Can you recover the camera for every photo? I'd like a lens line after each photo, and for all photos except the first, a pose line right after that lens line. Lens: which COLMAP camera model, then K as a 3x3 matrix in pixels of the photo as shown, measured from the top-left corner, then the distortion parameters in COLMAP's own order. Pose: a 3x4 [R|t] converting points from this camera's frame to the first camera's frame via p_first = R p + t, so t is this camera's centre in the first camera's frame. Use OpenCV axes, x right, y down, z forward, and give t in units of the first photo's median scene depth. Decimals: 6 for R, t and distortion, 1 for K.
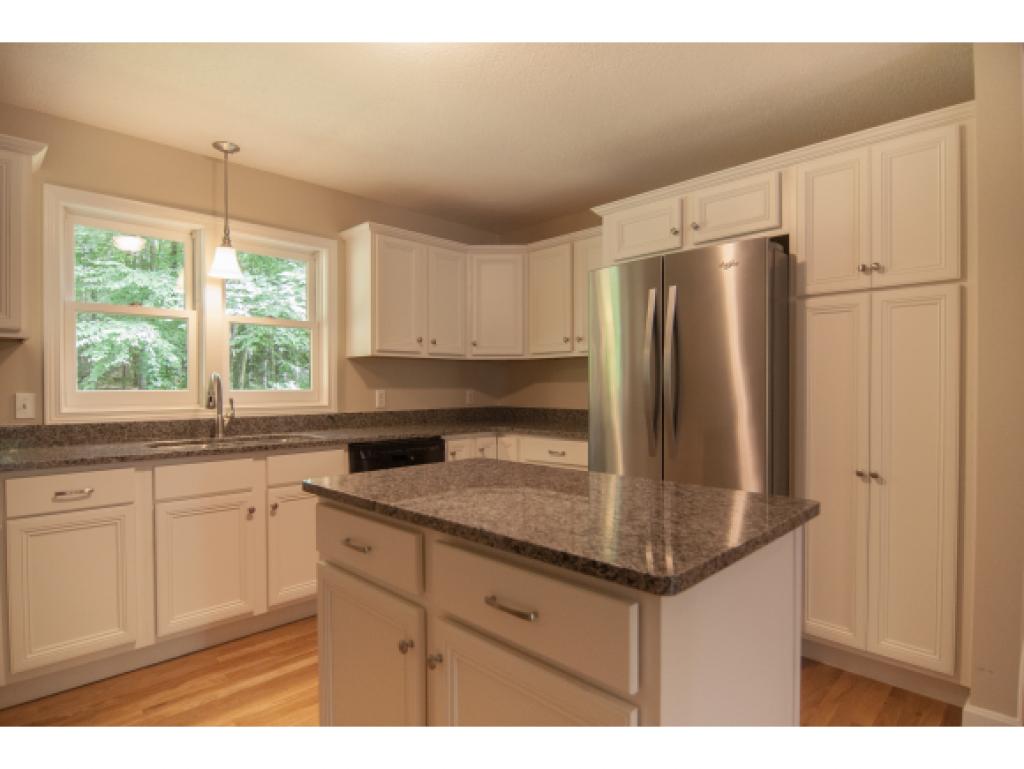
lens RADIAL K [[567.3, 0, 521.7], [0, 567.3, 385.9], [0, 0, 1]] dist [0.001184, -0.000744]
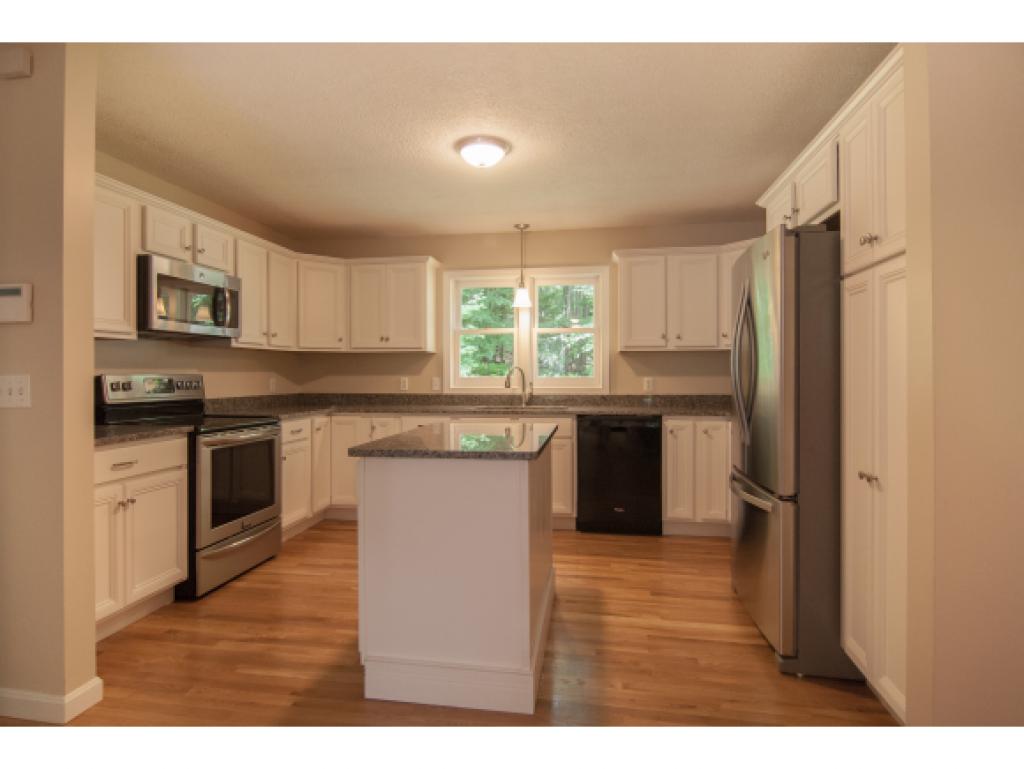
lens RADIAL K [[548.4, 0, 499.6], [0, 548.4, 385.9], [0, 0, 1]] dist [-0.015329, -0.001014]
pose [[0.583613, 0.017761, -0.811837, 0.700732], [0.001120, 0.999742, 0.022677, -0.002423], [0.812031, -0.014144, 0.583443, 0.040106]]
